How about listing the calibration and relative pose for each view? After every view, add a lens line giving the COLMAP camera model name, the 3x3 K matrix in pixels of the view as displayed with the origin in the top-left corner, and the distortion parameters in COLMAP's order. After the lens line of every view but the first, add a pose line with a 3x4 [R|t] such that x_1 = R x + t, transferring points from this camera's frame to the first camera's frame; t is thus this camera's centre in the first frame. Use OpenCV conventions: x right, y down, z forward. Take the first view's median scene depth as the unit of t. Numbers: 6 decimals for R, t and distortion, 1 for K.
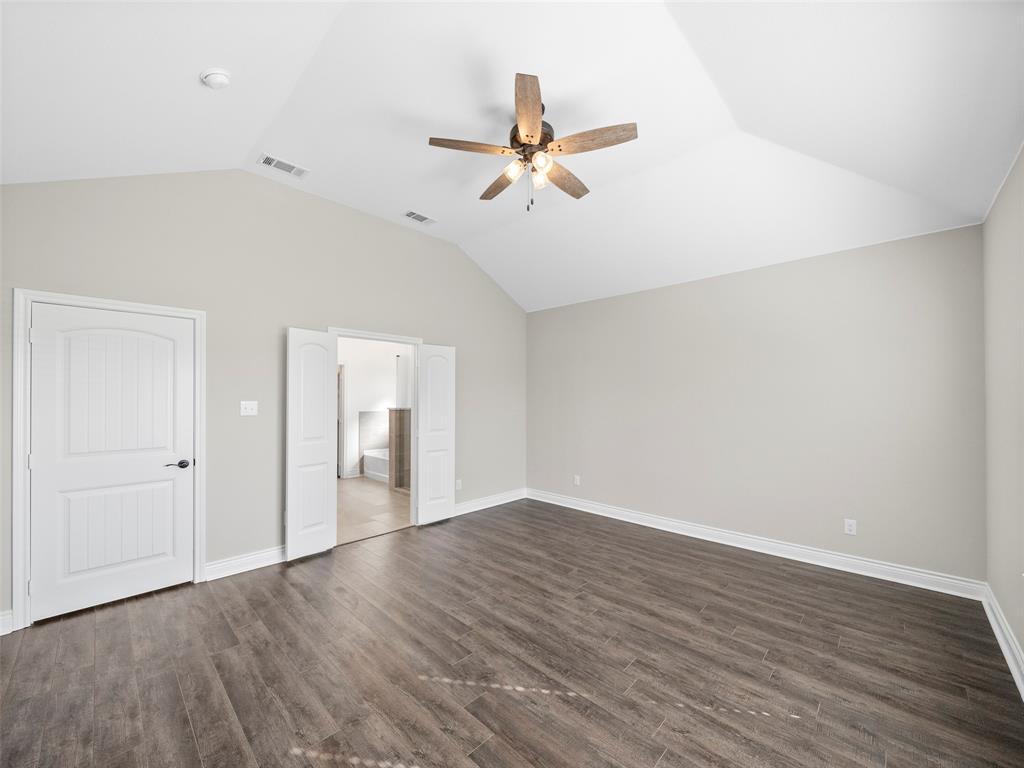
lens RADIAL K [[399.1, 0, 514.1], [0, 399.1, 388.9], [0, 0, 1]] dist [-0.001093, 0.000066]
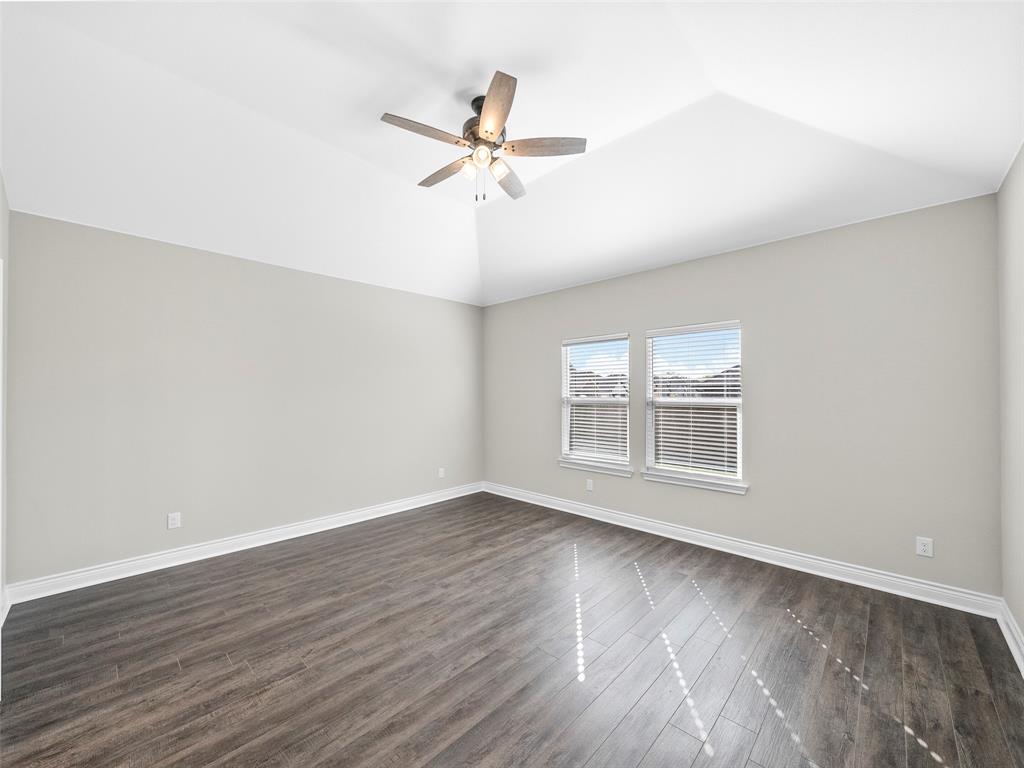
lens RADIAL K [[398.5, 0, 511.0], [0, 398.5, 385.9], [0, 0, 1]] dist [-0.002876, -0.000140]
pose [[0.000857, 0.014627, 0.999893, -0.837039], [-0.025152, 0.999577, -0.014601, 0.017422], [-0.999683, -0.025137, 0.001225, 0.813565]]
